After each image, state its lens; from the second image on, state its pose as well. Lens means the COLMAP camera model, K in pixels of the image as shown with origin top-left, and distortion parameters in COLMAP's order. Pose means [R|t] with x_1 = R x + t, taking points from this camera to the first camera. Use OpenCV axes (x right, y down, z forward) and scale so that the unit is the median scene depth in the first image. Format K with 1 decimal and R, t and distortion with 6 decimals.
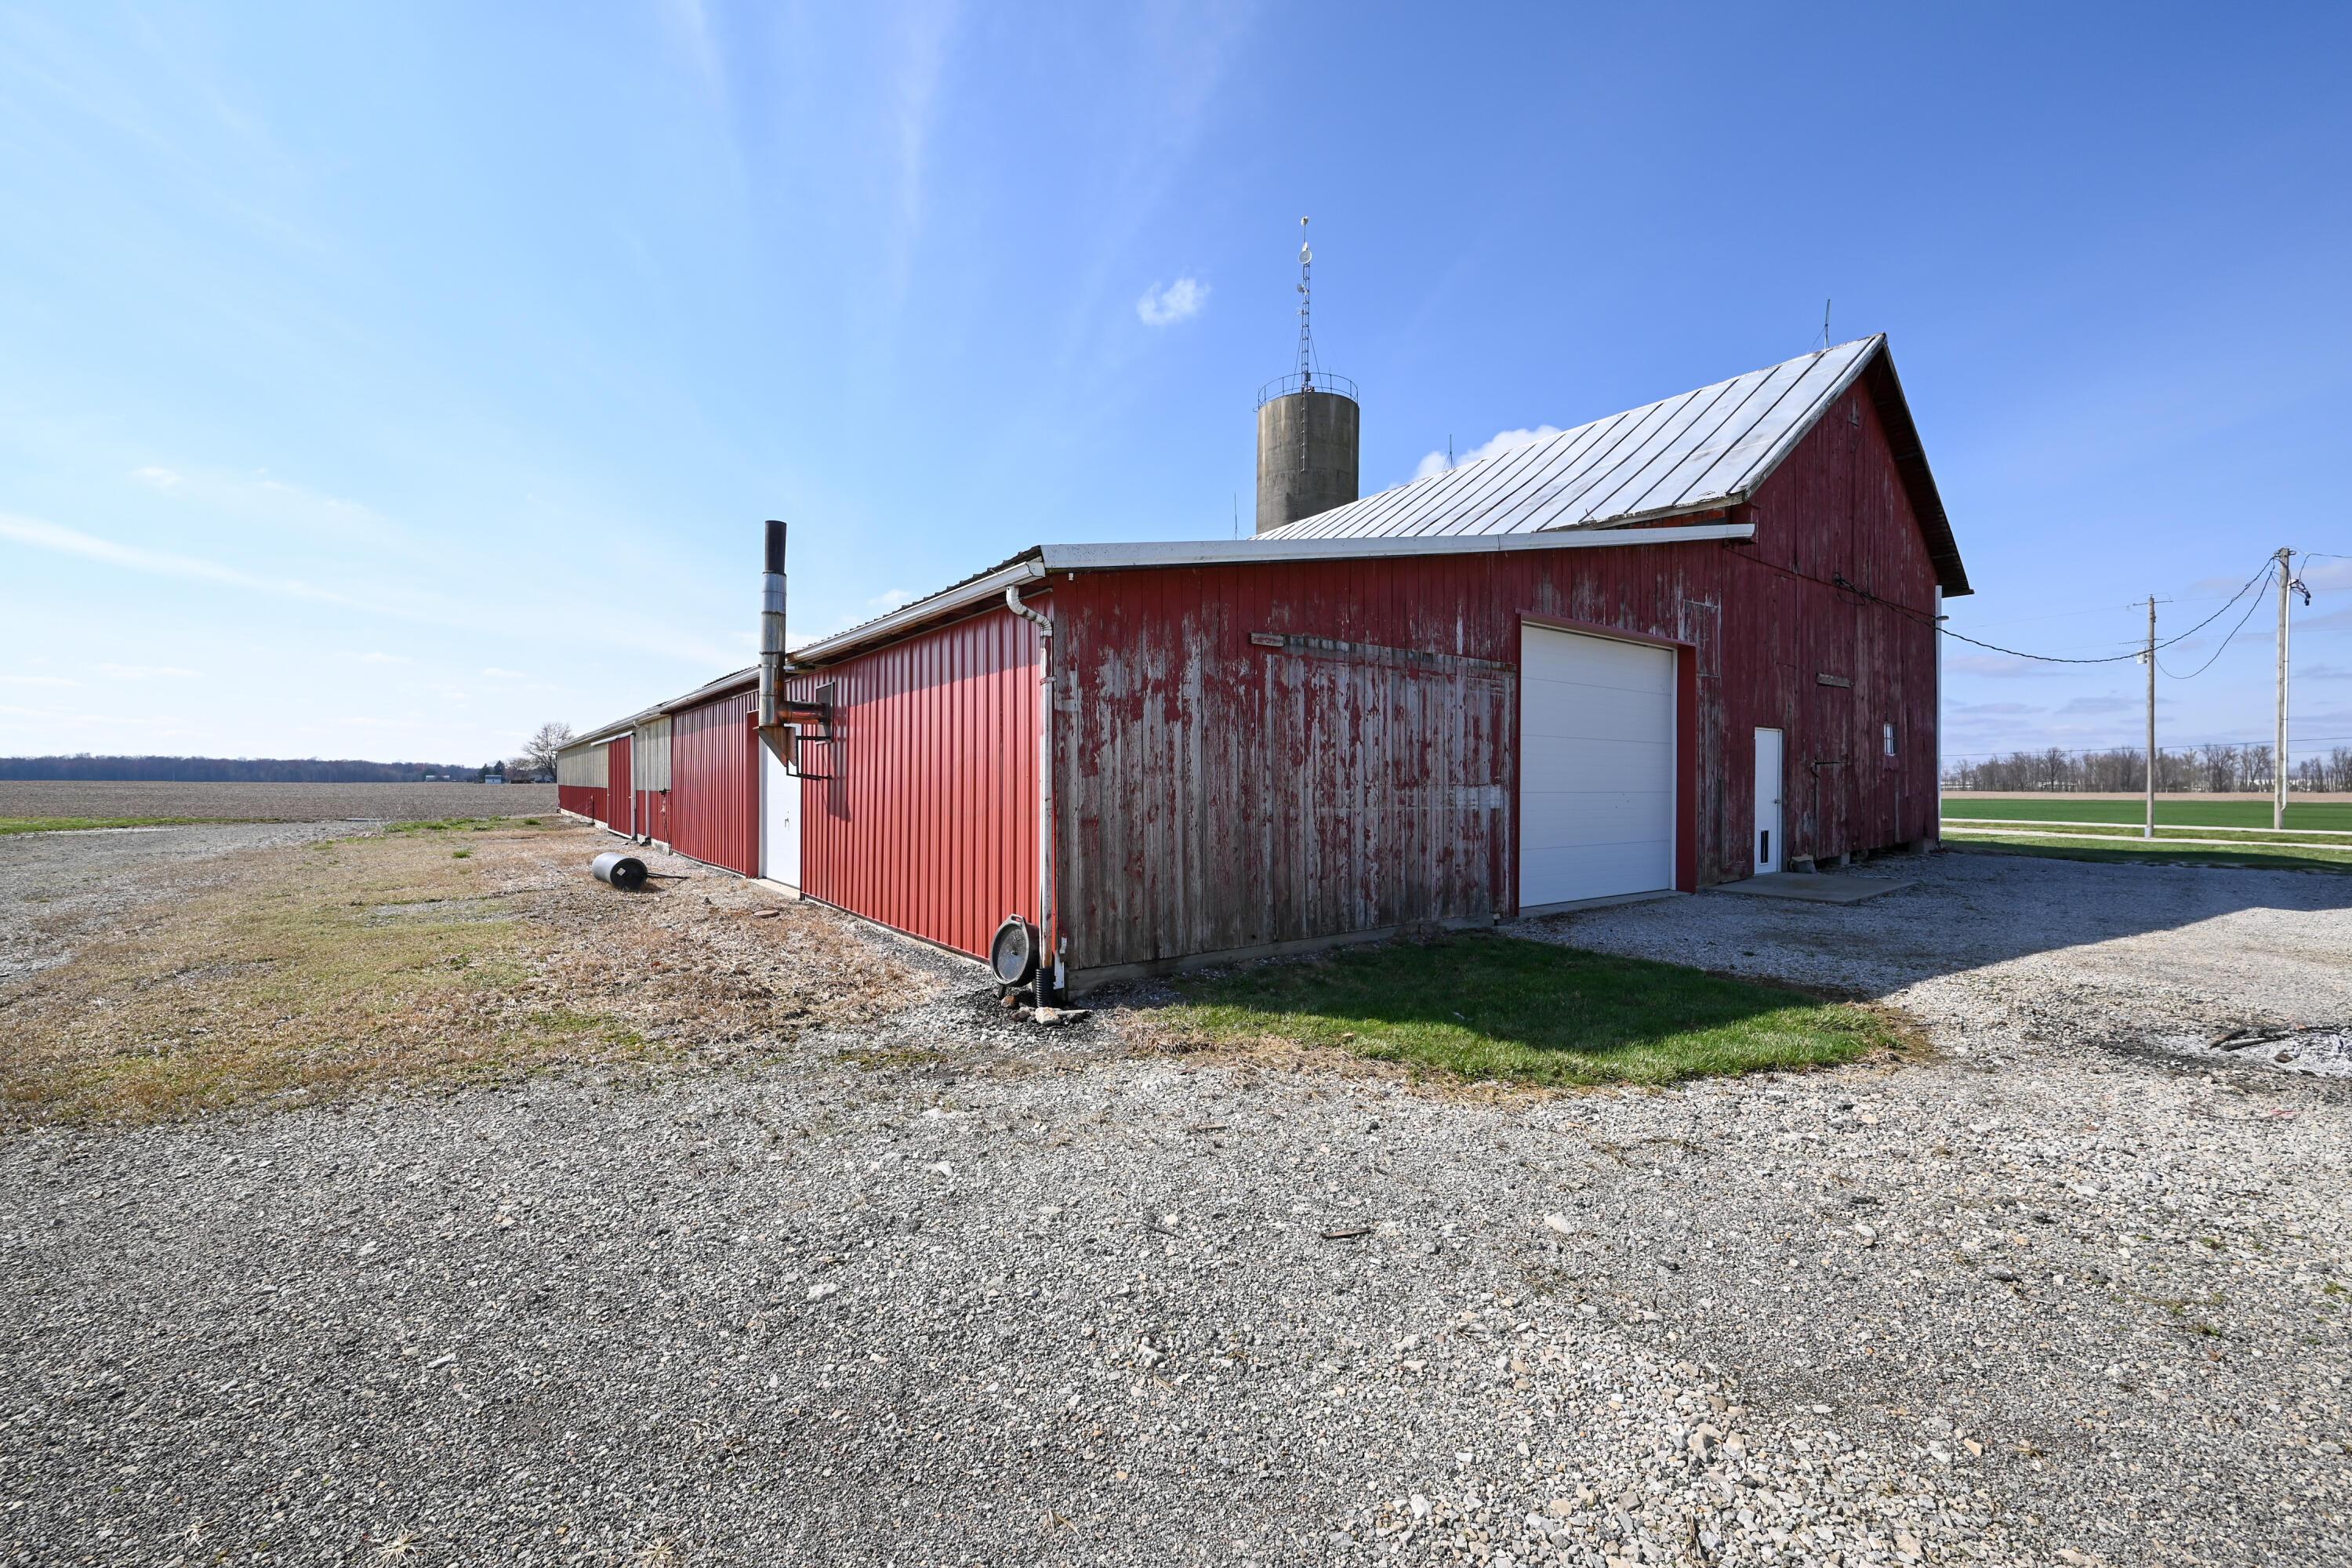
lens RADIAL K [[924.5, 0, 1173.7], [0, 924.5, 783.9], [0, 0, 1]] dist [0.001085, 0.000466]
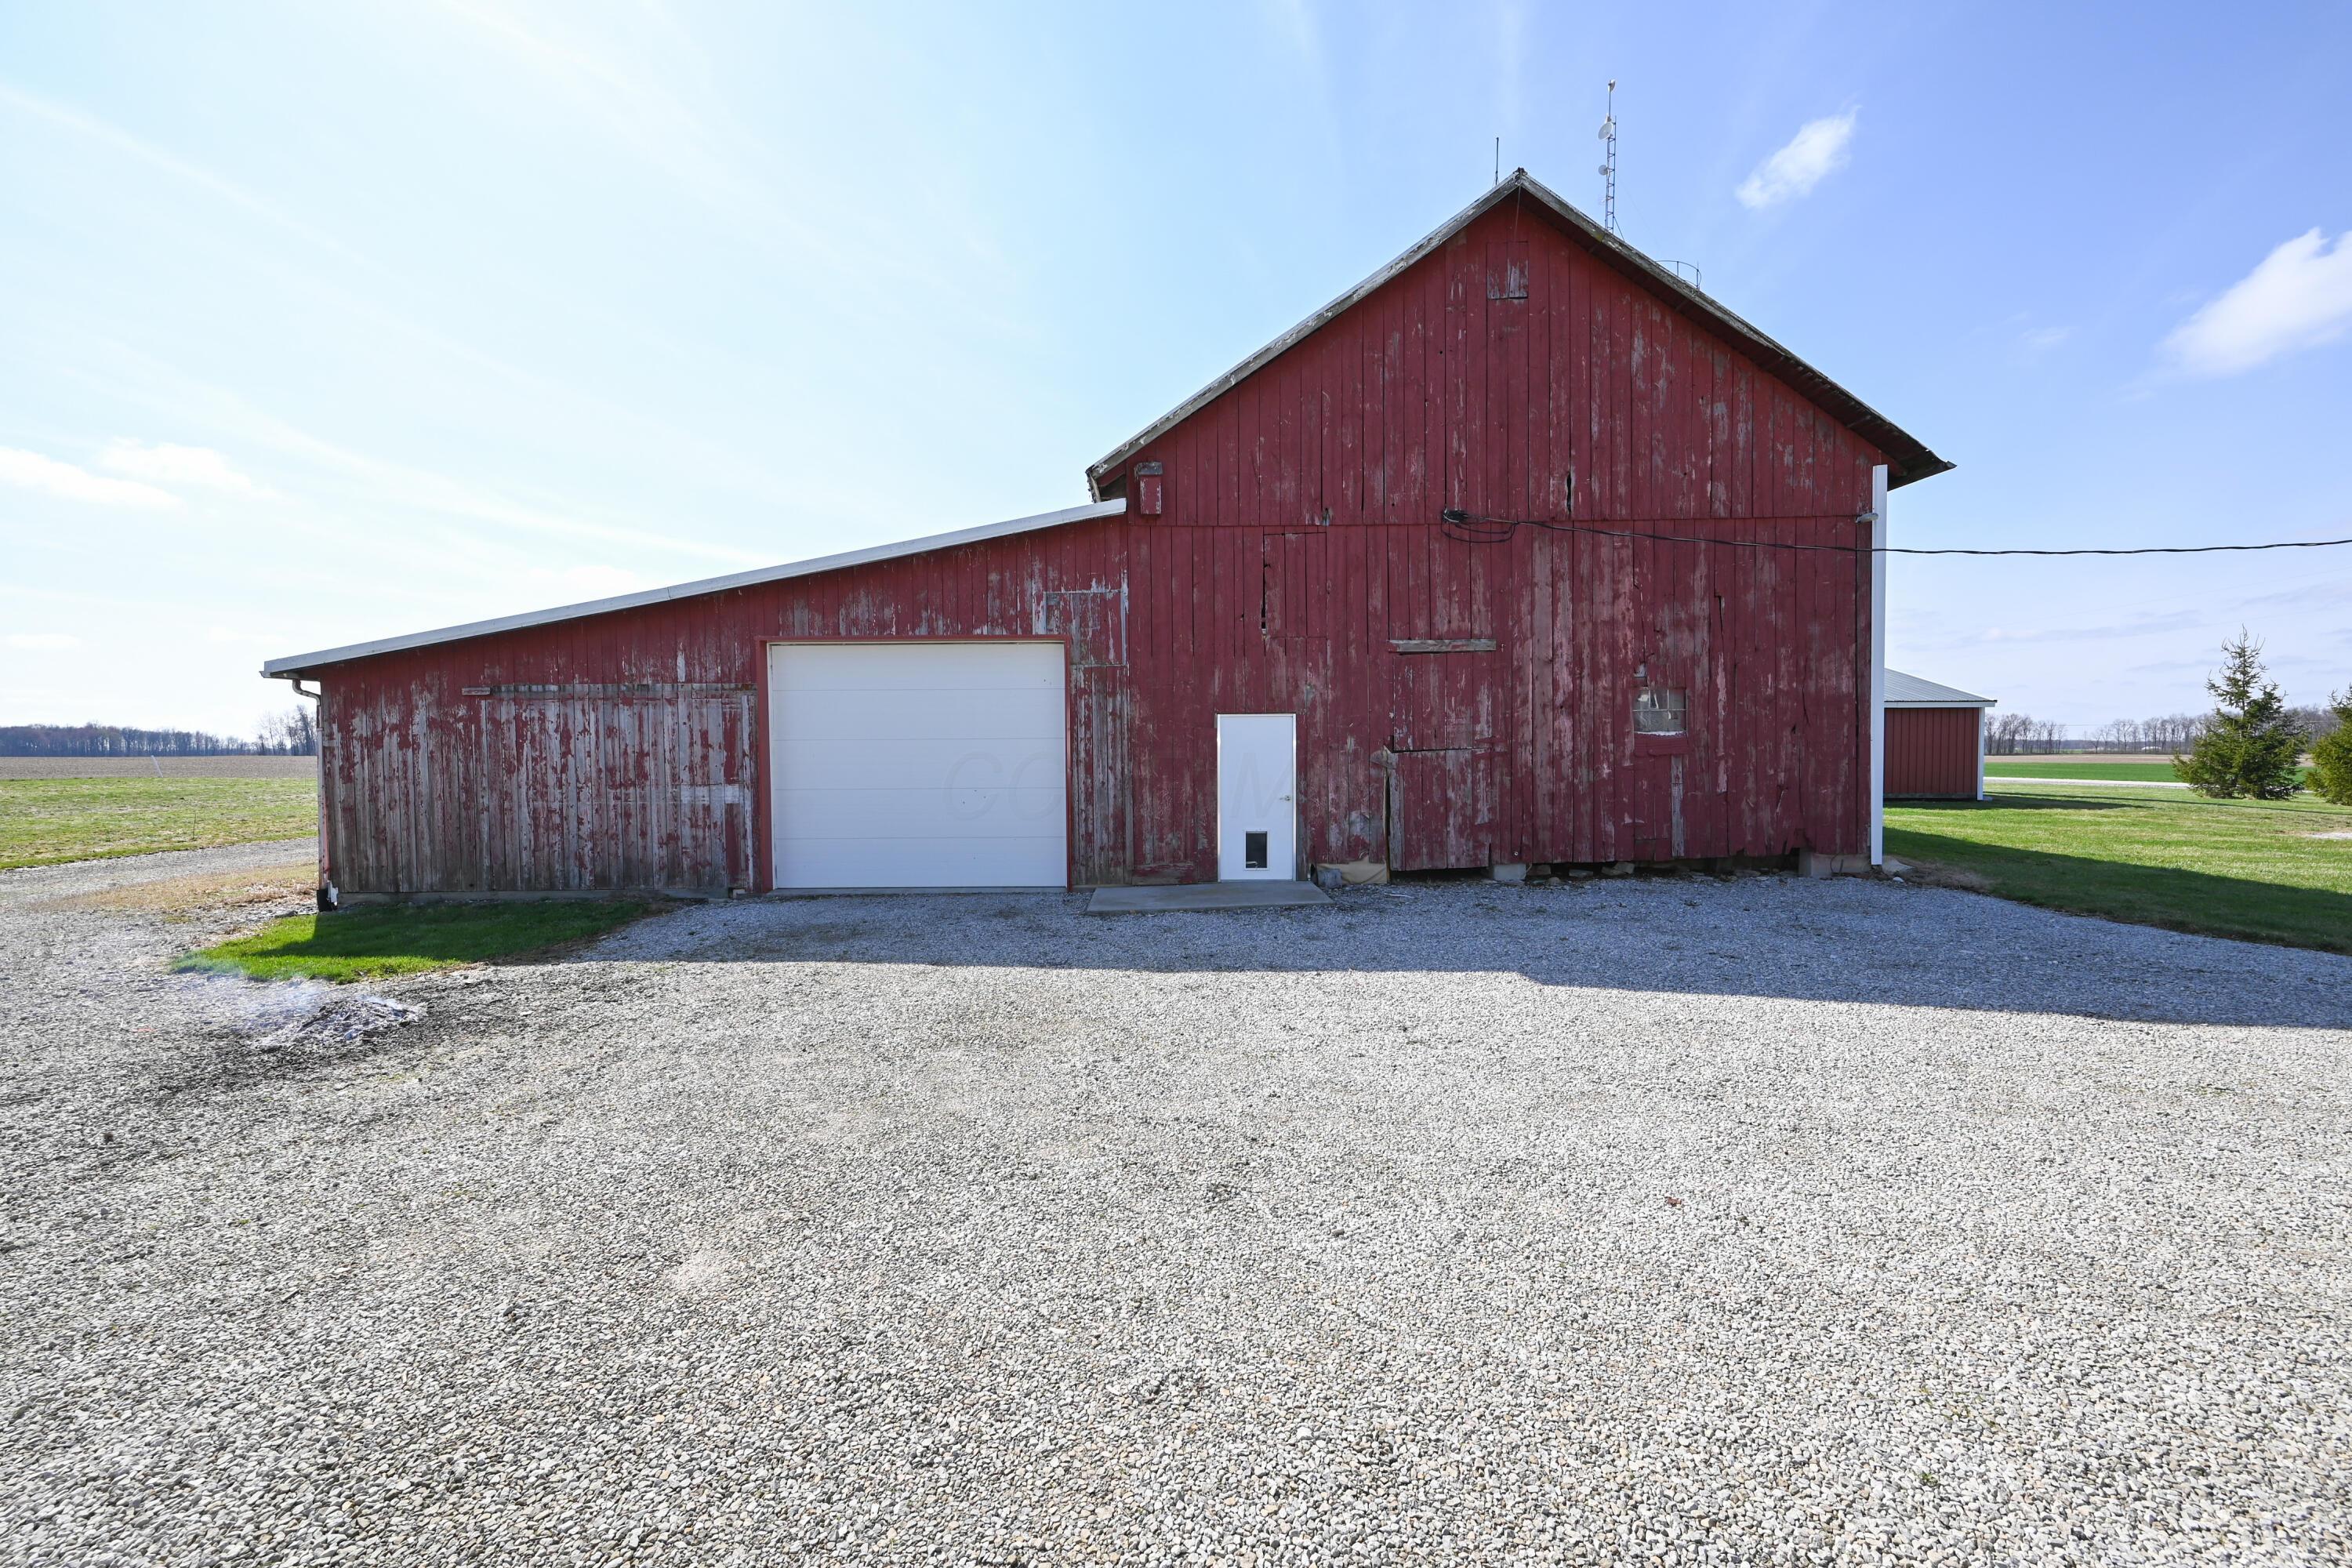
lens RADIAL K [[924.5, 0, 1187.1], [0, 924.5, 782.6], [0, 0, 1]] dist [0.001085, 0.000466]
pose [[0.809843, 0.009208, -0.586574, 1.818668], [0.010301, 0.999499, 0.029911, -0.036958], [0.586556, -0.030266, 0.809343, 0.423989]]
